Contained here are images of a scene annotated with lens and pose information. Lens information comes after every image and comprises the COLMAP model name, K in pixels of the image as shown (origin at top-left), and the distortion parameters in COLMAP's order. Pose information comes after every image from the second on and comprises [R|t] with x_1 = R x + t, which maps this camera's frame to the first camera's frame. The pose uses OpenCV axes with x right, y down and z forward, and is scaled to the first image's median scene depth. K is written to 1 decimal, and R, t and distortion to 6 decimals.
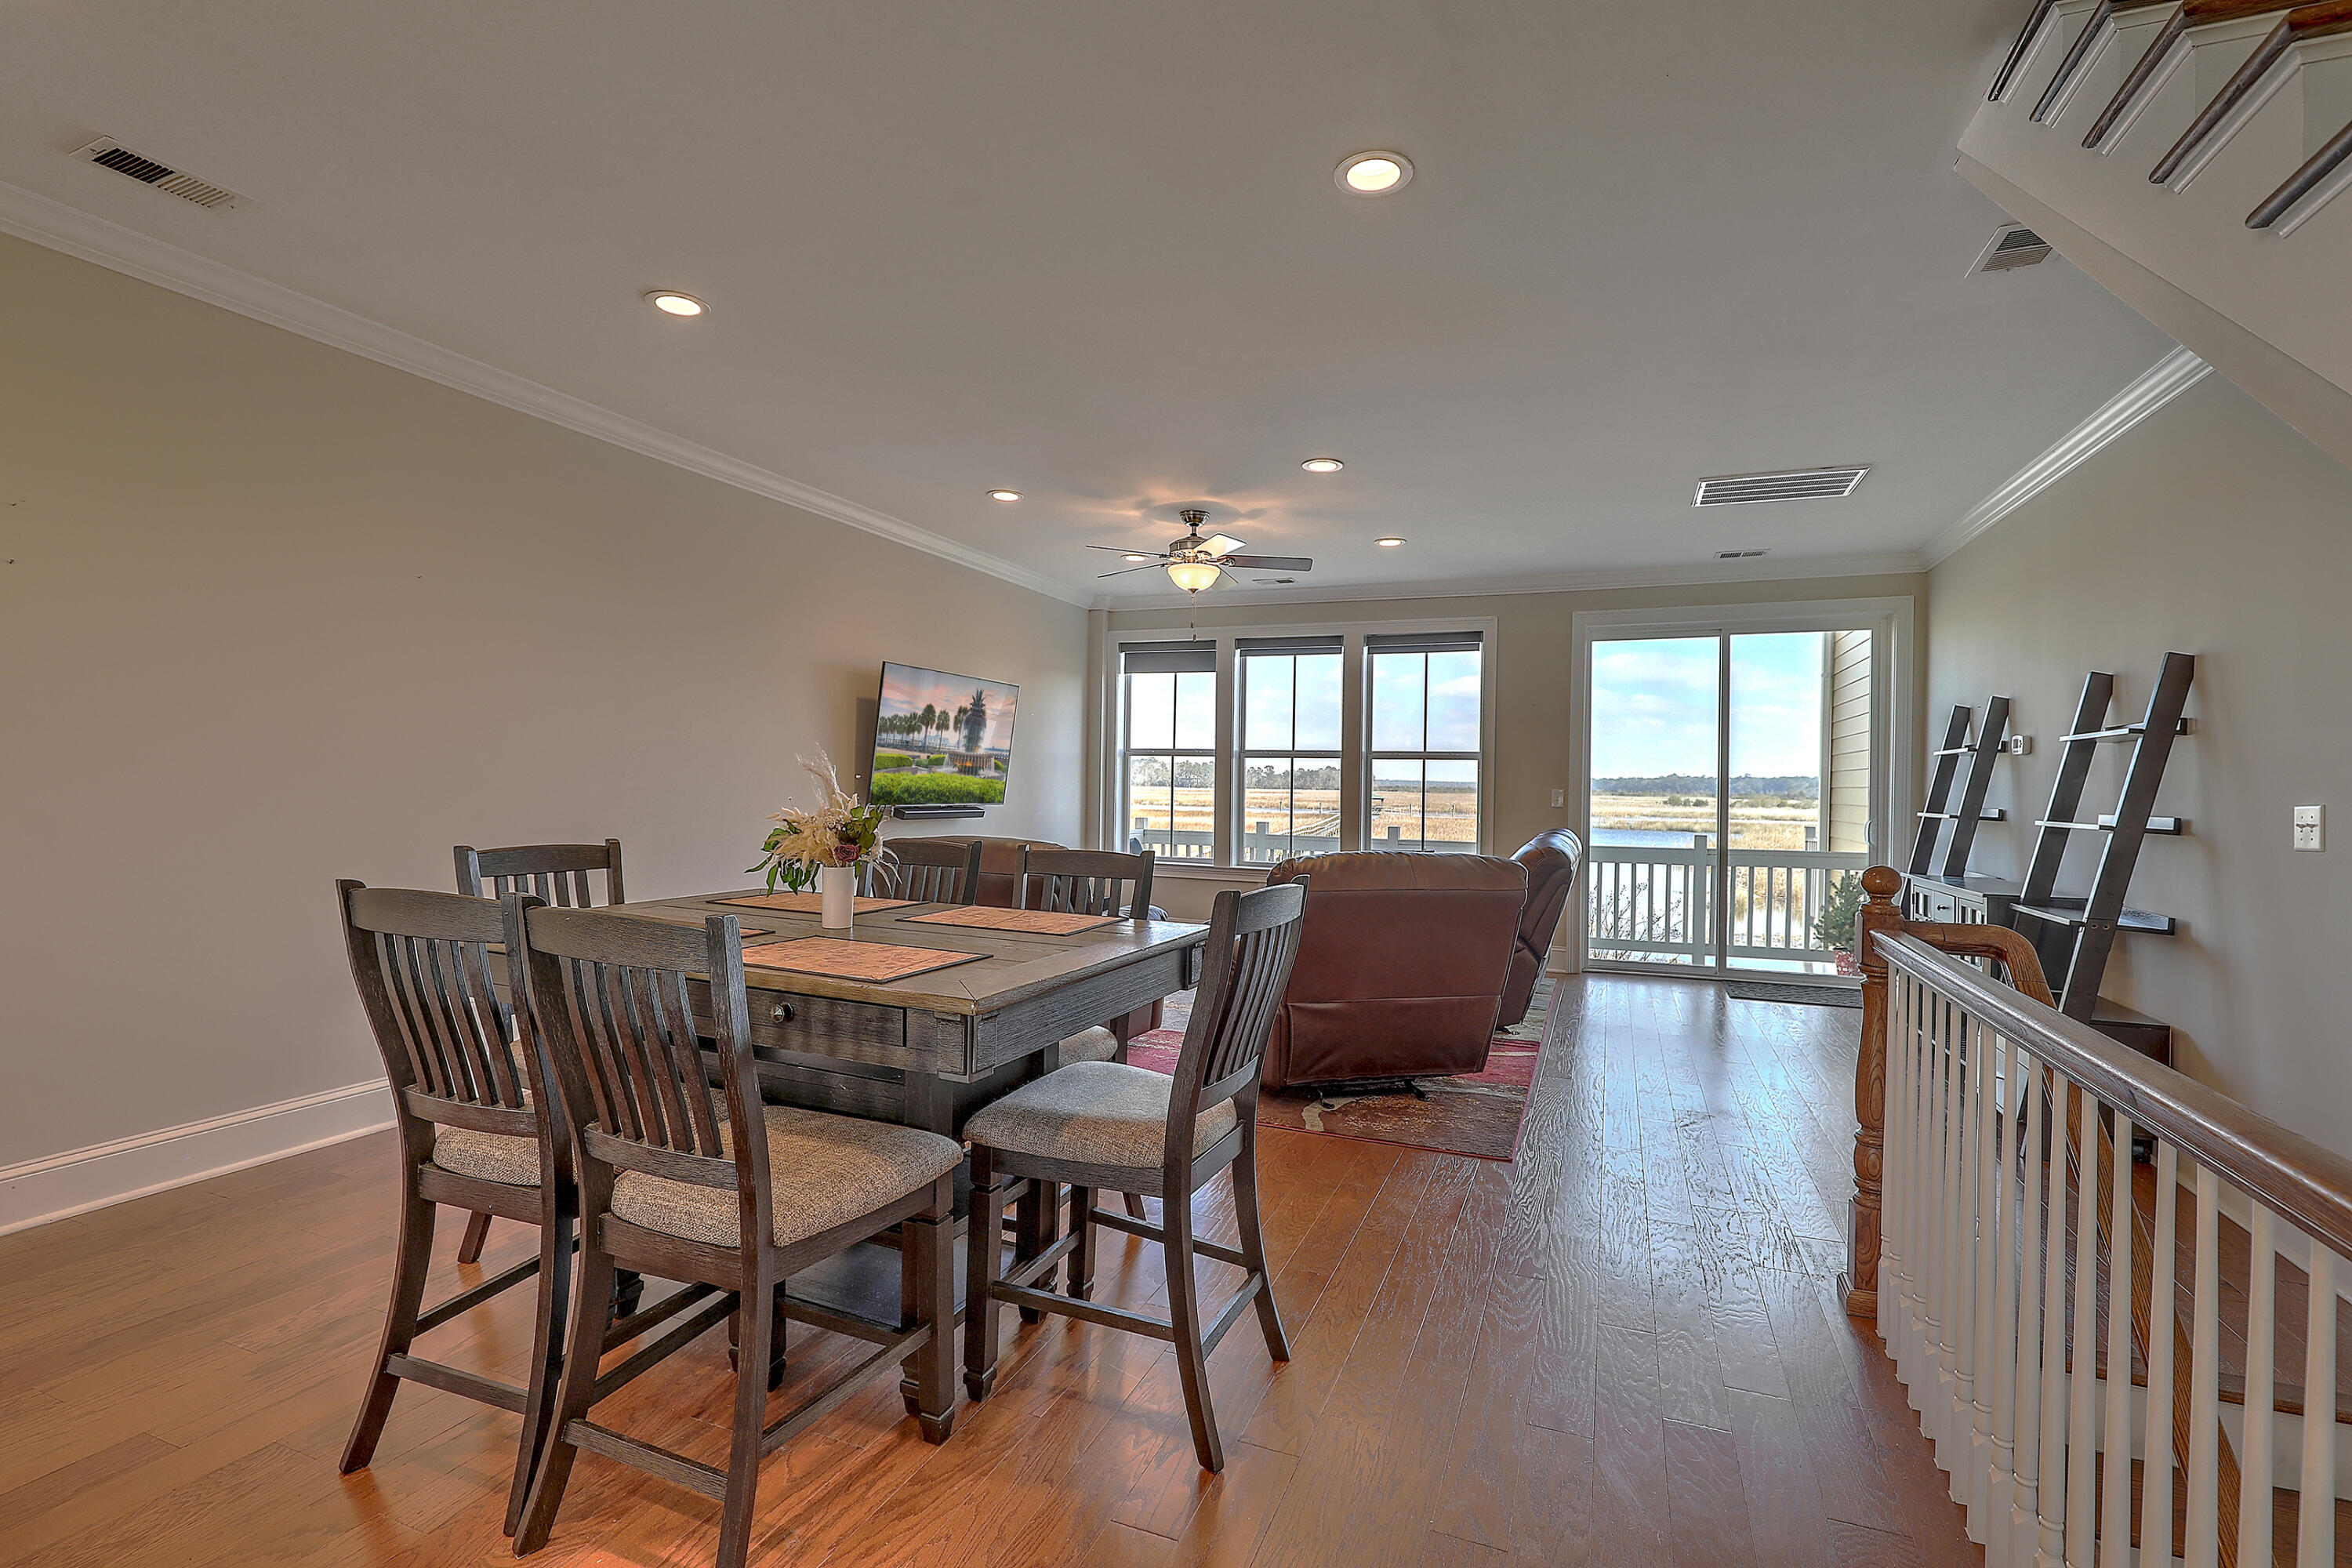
lens RADIAL K [[1064.0, 0, 1178.2], [0, 1064.0, 786.3], [0, 0, 1]] dist [0.004415, -0.002561]
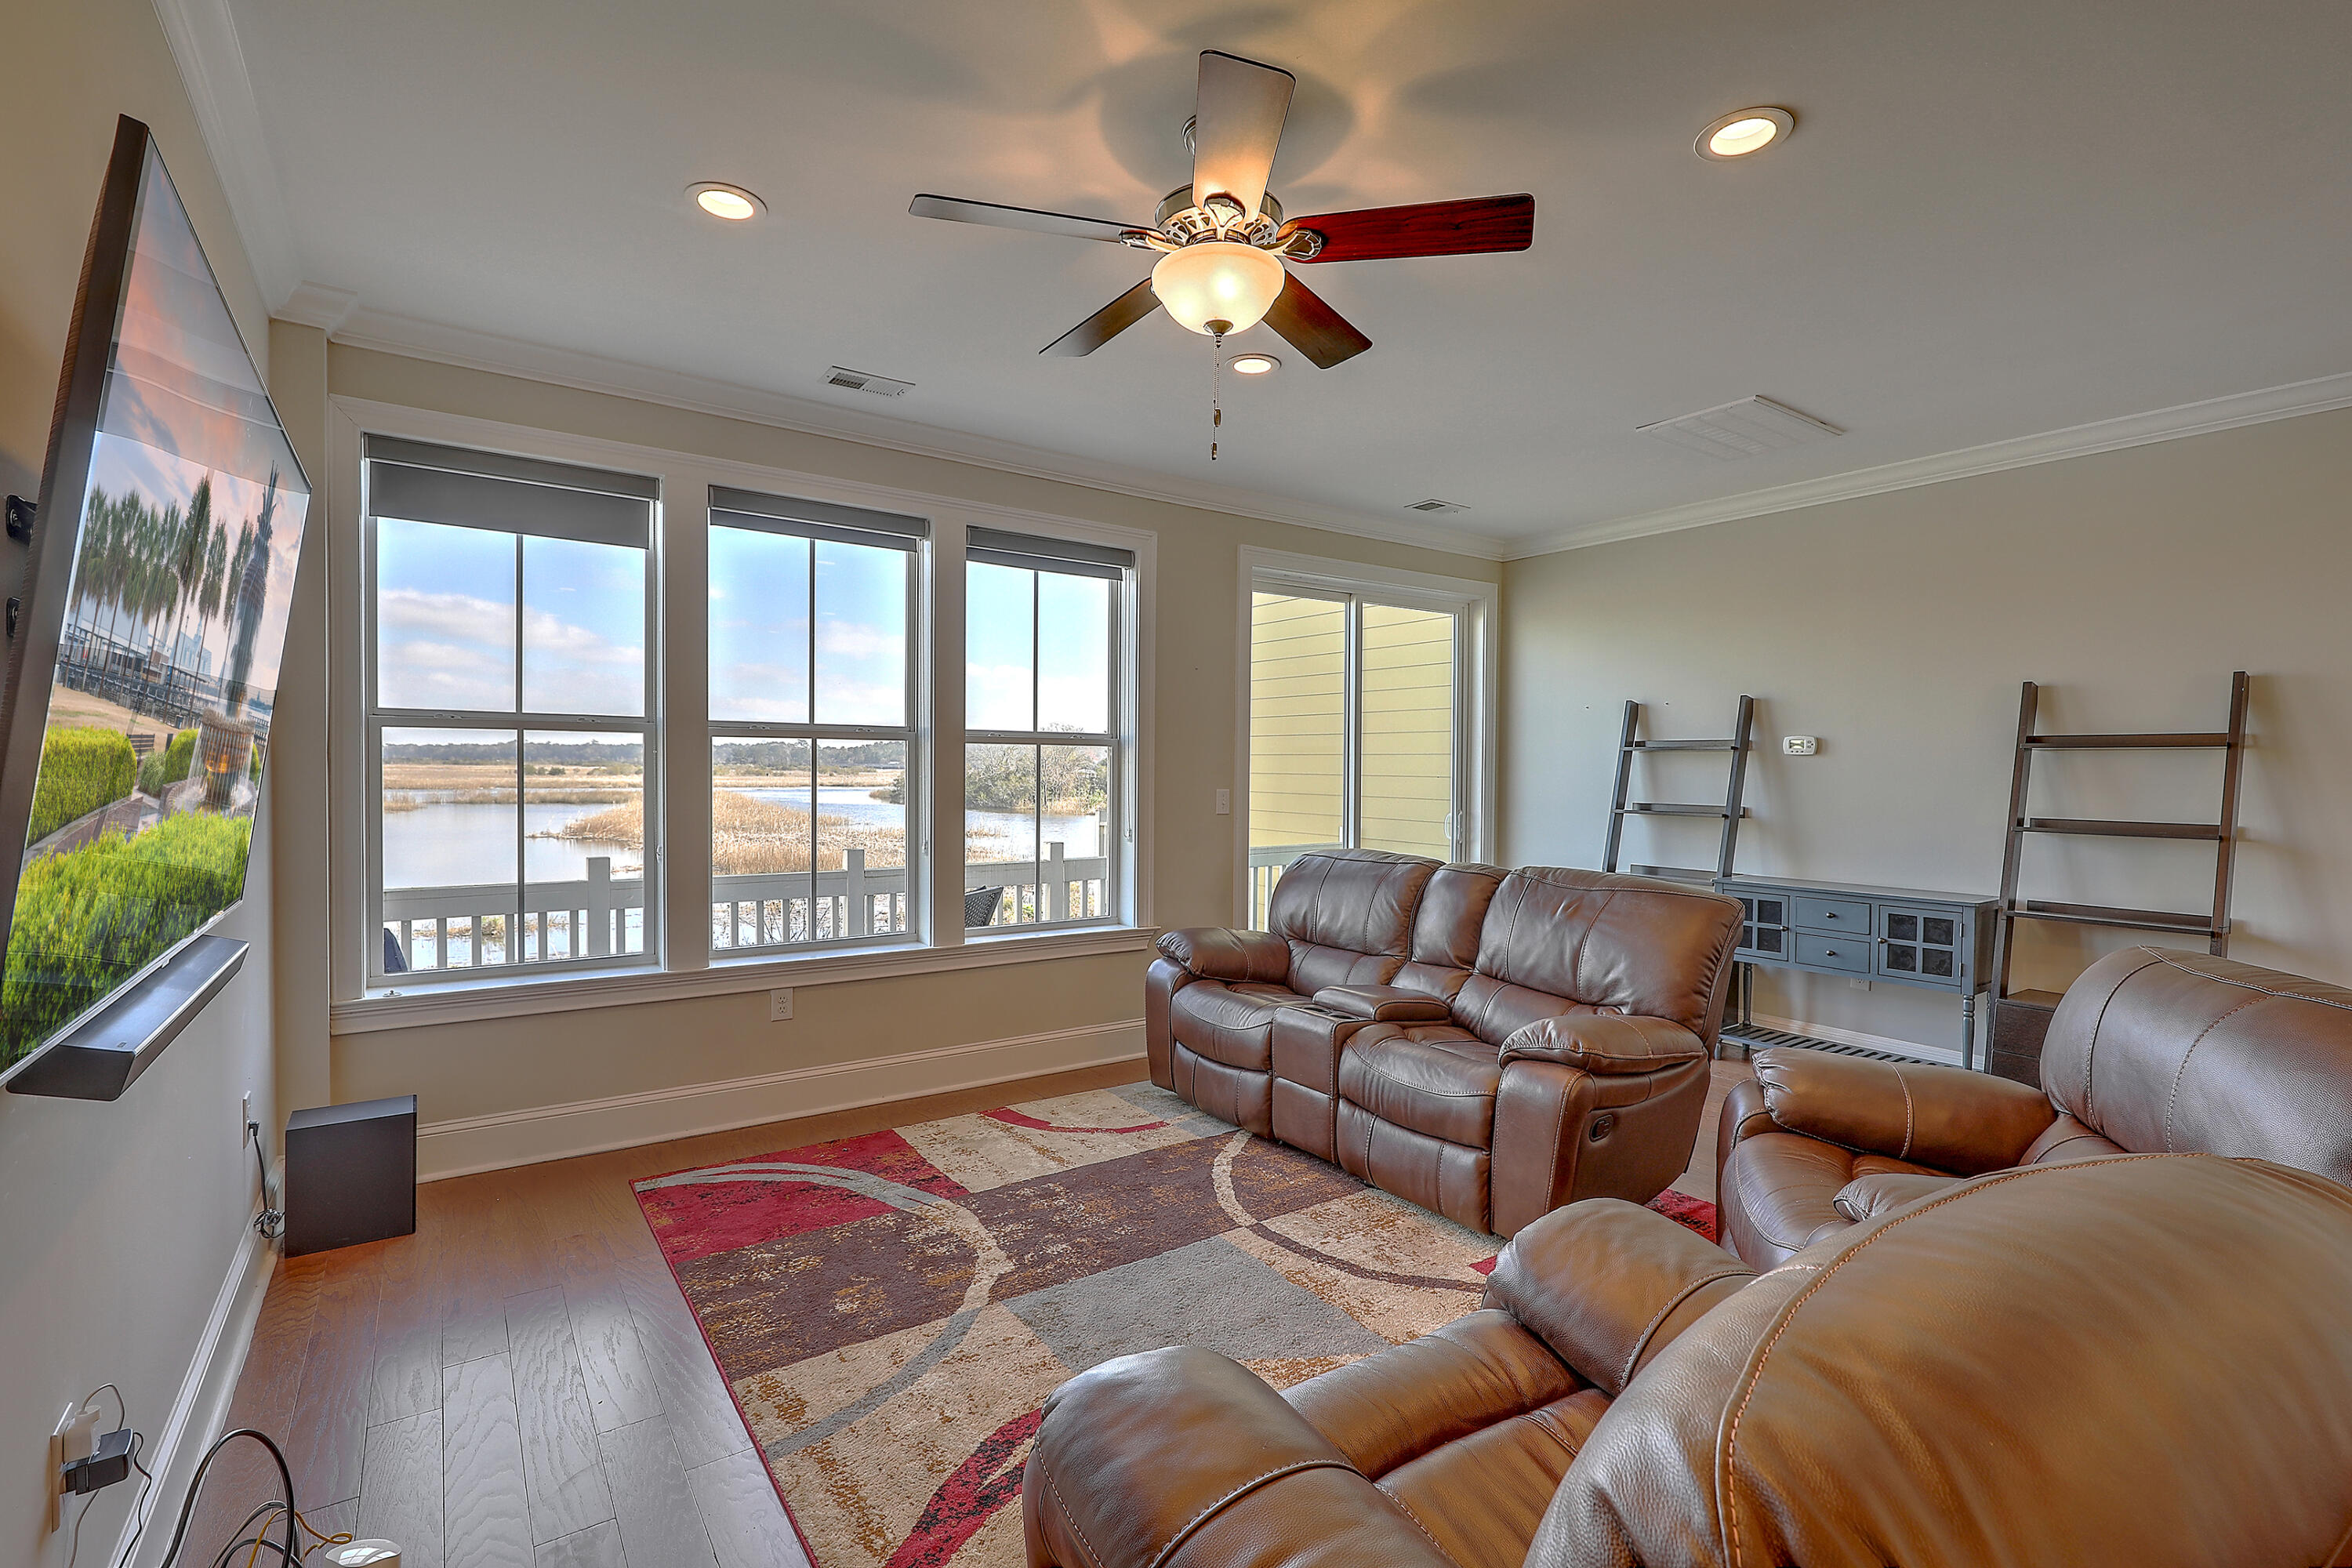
lens RADIAL K [[1064.0, 0, 1186.3], [0, 1064.0, 786.1], [0, 0, 1]] dist [0.004415, -0.002561]
pose [[0.535712, -0.026962, 0.843970, -0.272561], [0.000383, 0.999498, 0.031688, -0.022274], [-0.844401, -0.016653, 0.535453, 0.653614]]
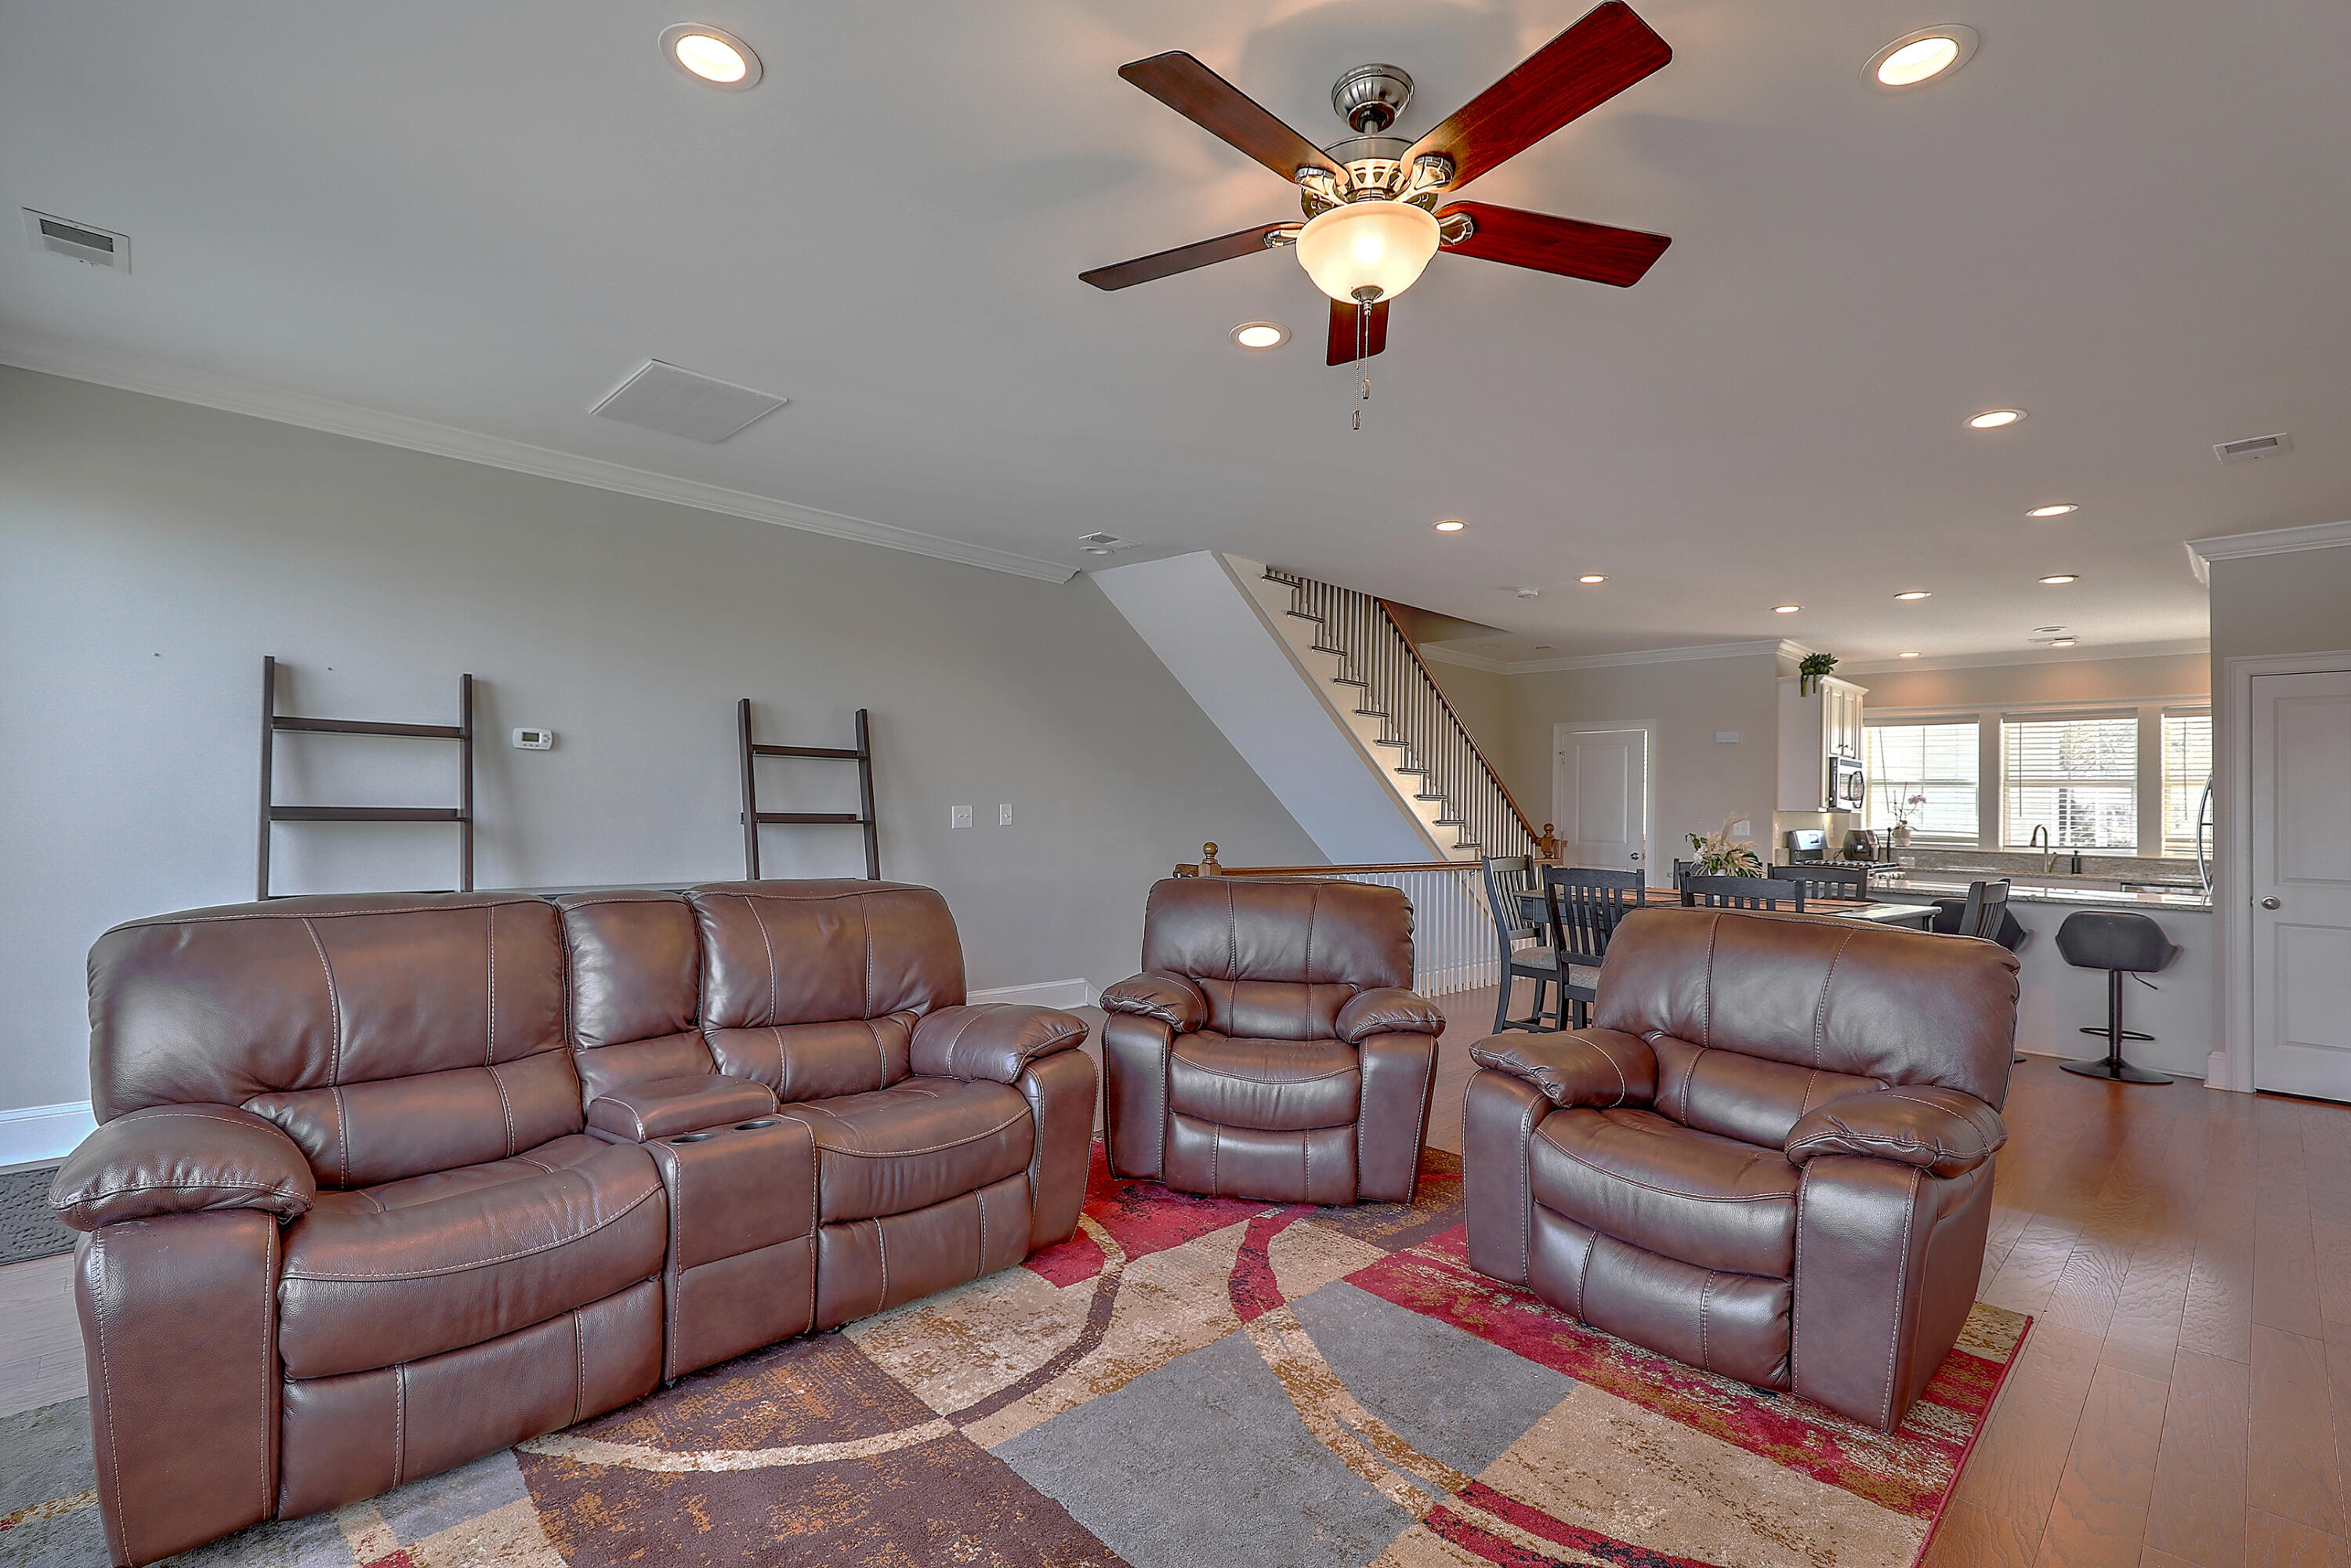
lens RADIAL K [[1063.5, 0, 1199.6], [0, 1063.5, 792.2], [0, 0, 1]] dist [0.004415, -0.002561]
pose [[-0.923751, -0.042122, 0.380669, -0.065463], [-0.045386, 0.998969, 0.000400, -0.007890], [-0.380294, -0.016908, -0.924711, 1.110035]]
